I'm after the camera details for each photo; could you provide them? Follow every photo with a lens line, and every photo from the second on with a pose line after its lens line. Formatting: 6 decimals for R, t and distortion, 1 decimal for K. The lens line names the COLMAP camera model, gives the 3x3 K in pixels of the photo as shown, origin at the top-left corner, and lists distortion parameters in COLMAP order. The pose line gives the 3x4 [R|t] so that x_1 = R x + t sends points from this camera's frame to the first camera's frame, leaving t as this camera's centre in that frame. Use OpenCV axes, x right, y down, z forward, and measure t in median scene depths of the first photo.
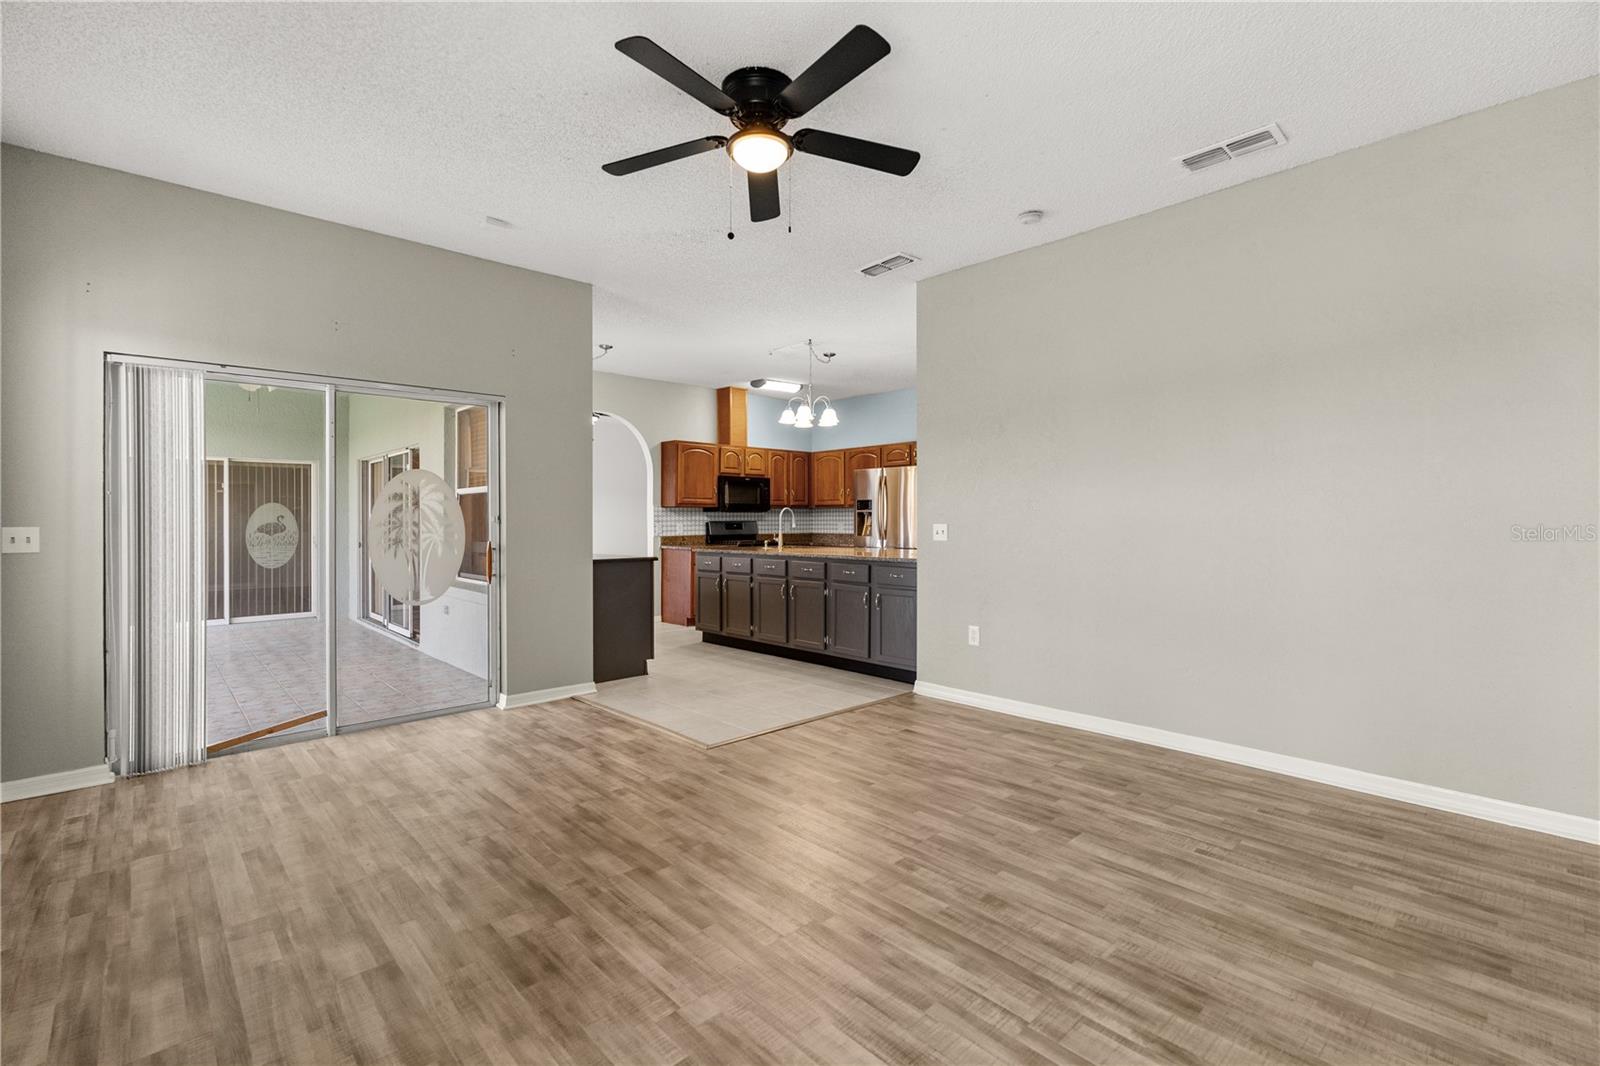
lens RADIAL K [[713.0, 0, 761.4], [0, 713.0, 519.0], [0, 0, 1]] dist [-0.004487, 0.000675]
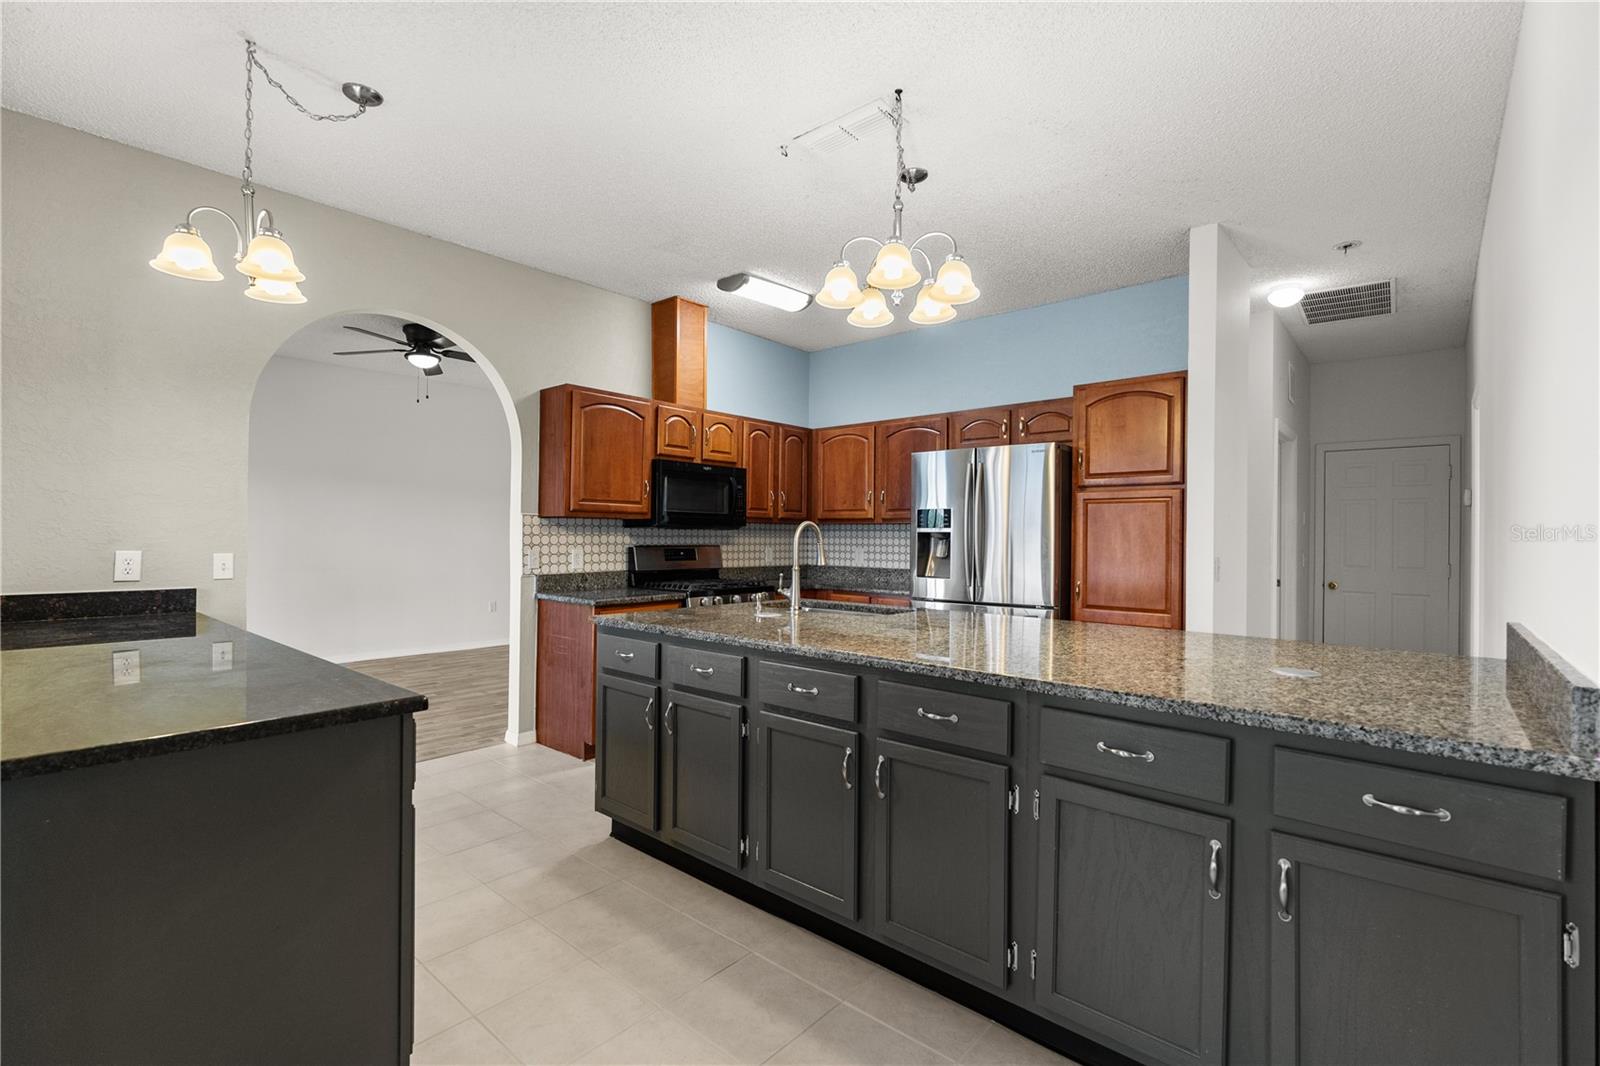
lens RADIAL K [[713.0, 0, 775.0], [0, 713.0, 528.9], [0, 0, 1]] dist [-0.004487, 0.000675]
pose [[0.993242, 0.012629, 0.115369, -0.030854], [-0.011840, 0.999902, -0.007519, -0.006517], [-0.115452, 0.006102, 0.993294, 0.466628]]
